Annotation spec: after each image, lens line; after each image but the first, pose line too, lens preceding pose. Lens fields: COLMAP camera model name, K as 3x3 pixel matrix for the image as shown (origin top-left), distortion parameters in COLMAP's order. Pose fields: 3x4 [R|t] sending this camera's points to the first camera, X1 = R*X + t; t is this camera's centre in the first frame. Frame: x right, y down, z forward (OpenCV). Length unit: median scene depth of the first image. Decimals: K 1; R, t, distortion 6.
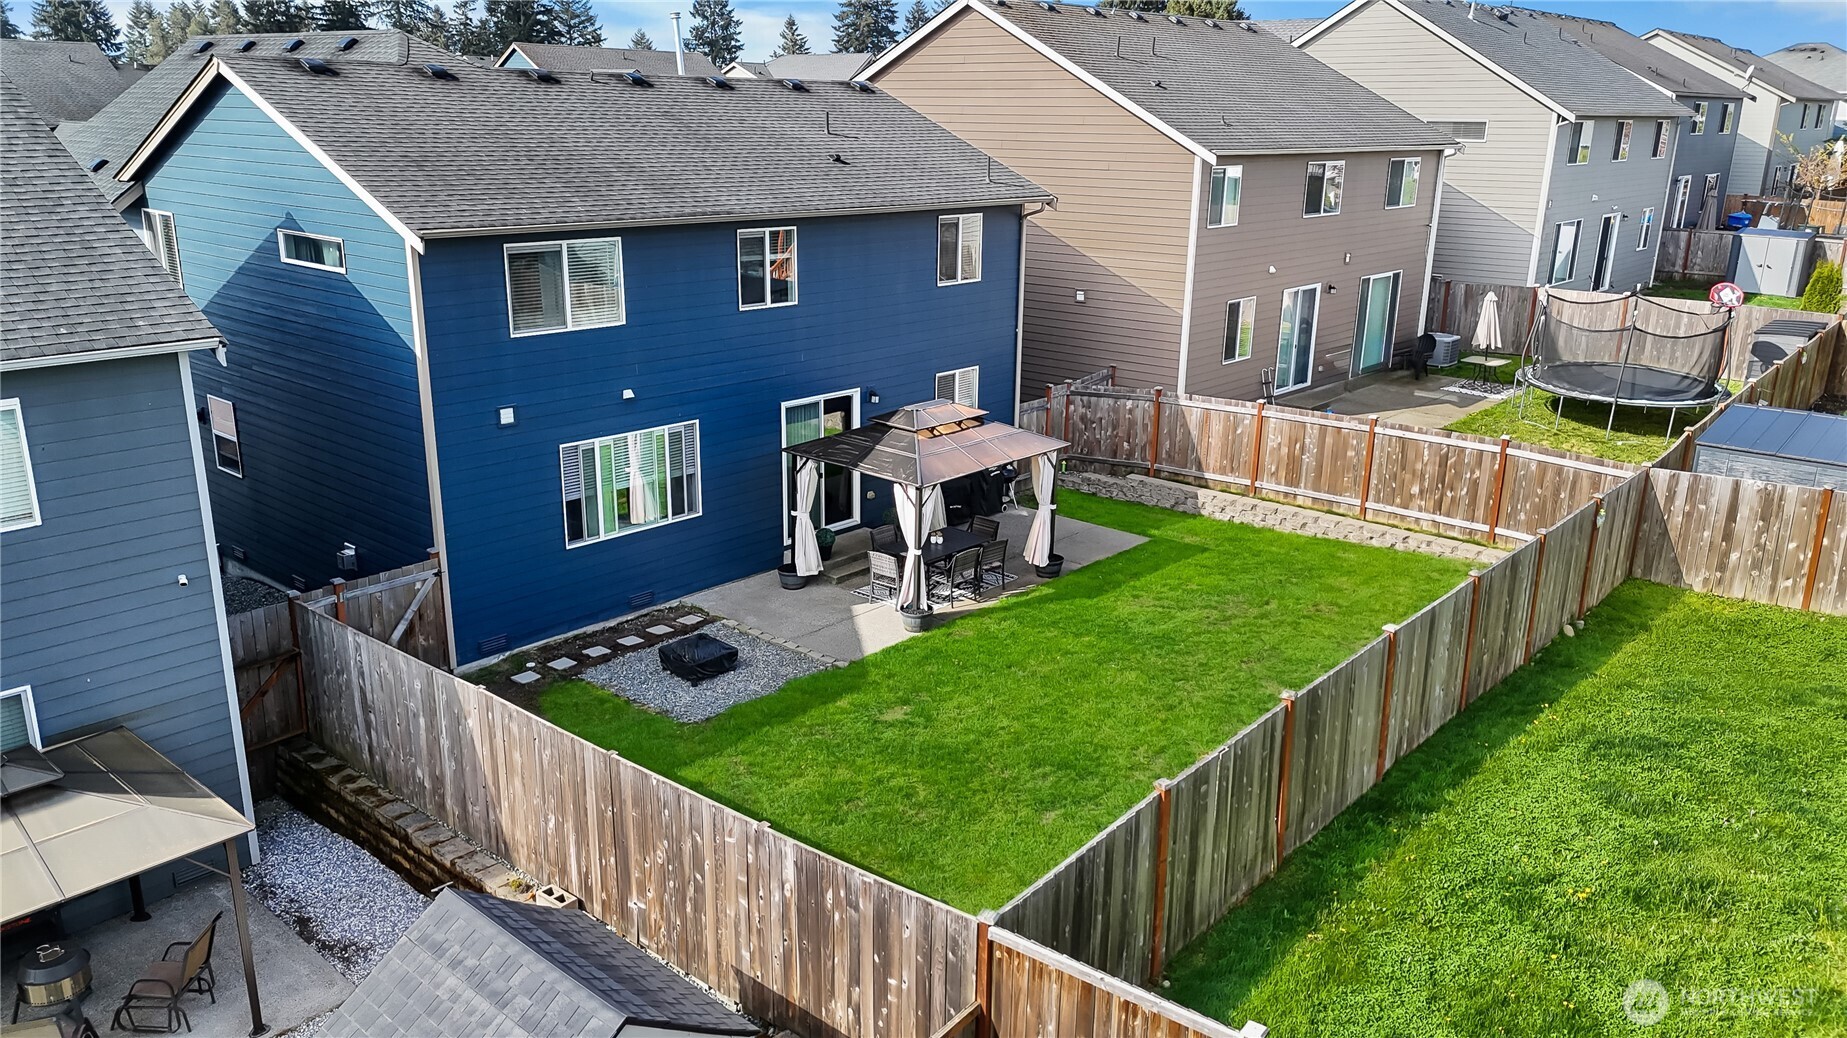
lens RADIAL K [[1364.6, 0, 923.5], [0, 1364.6, 519.0], [0, 0, 1]] dist [0.017636, 0.001890]
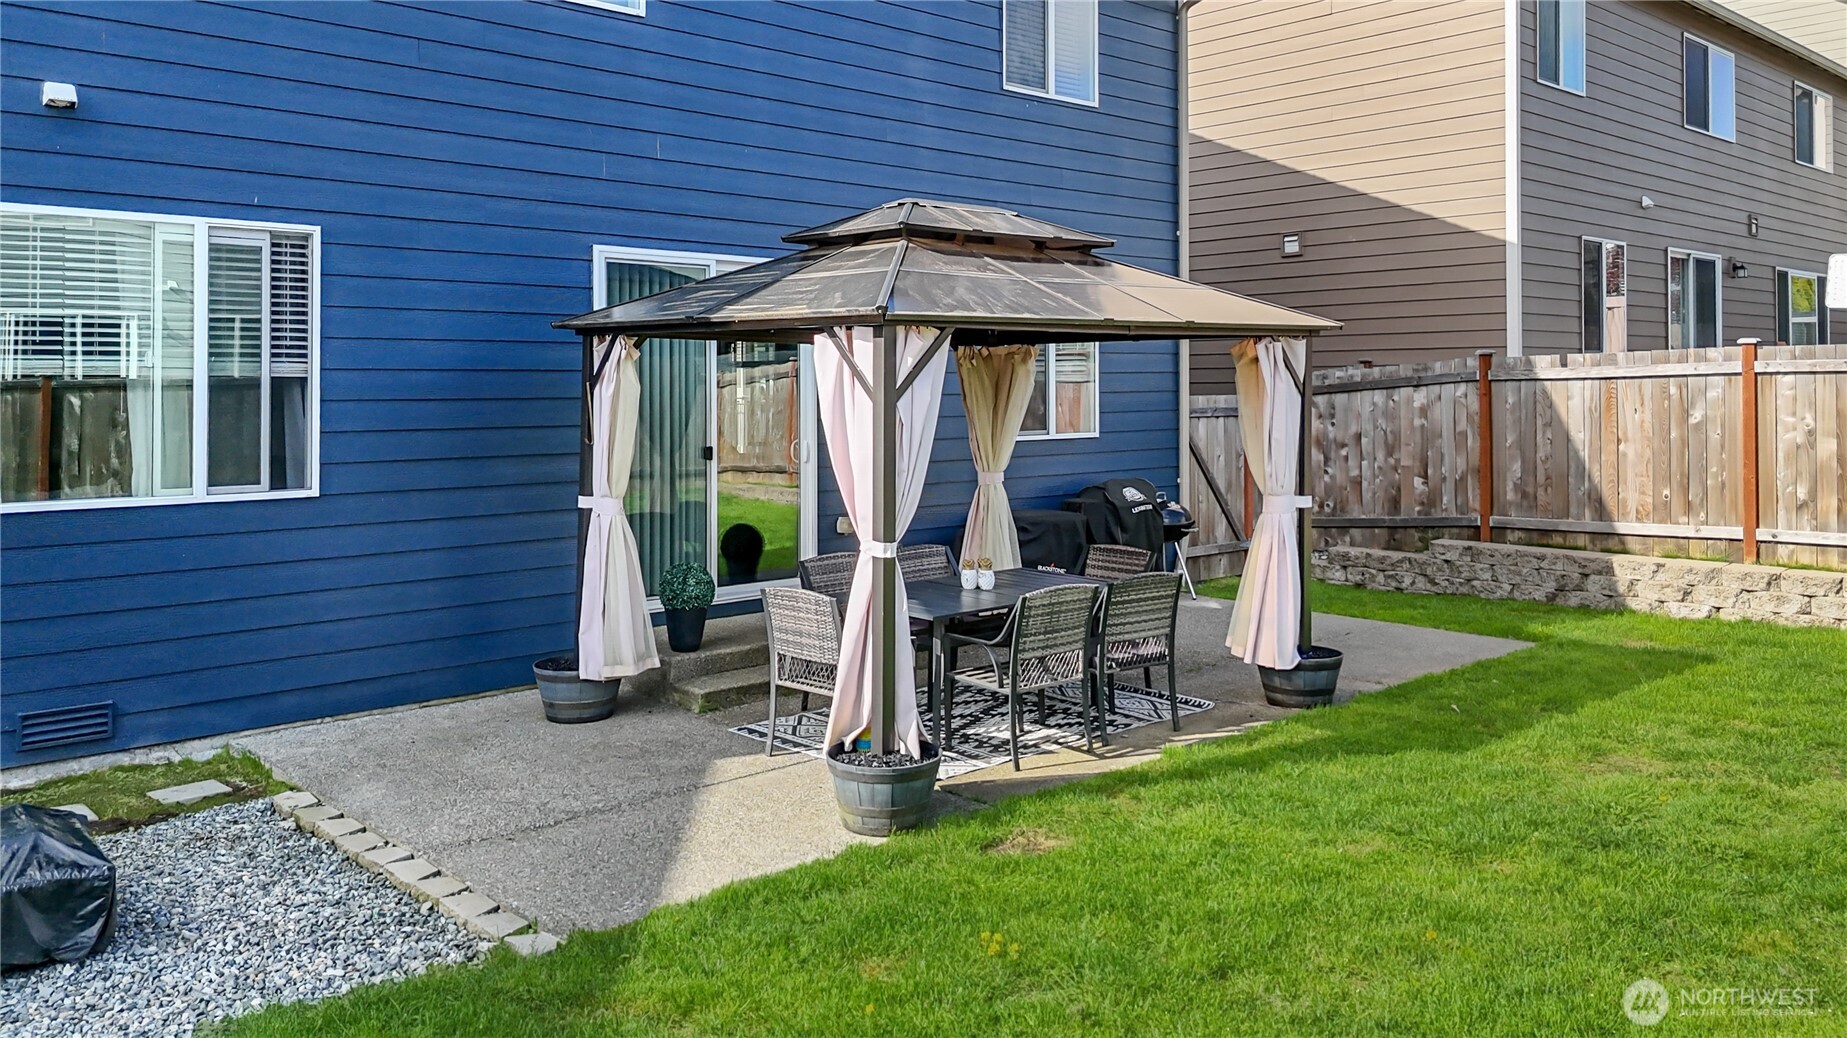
lens RADIAL K [[1379.2, 0, 923.0], [0, 1379.2, 393.3], [0, 0, 1]] dist [0.010403, 0.001128]
pose [[0.994353, -0.020793, -0.104068, 0.032372], [-0.010363, 0.956905, -0.290216, 0.069654], [0.105618, 0.289655, 0.951286, 0.619189]]
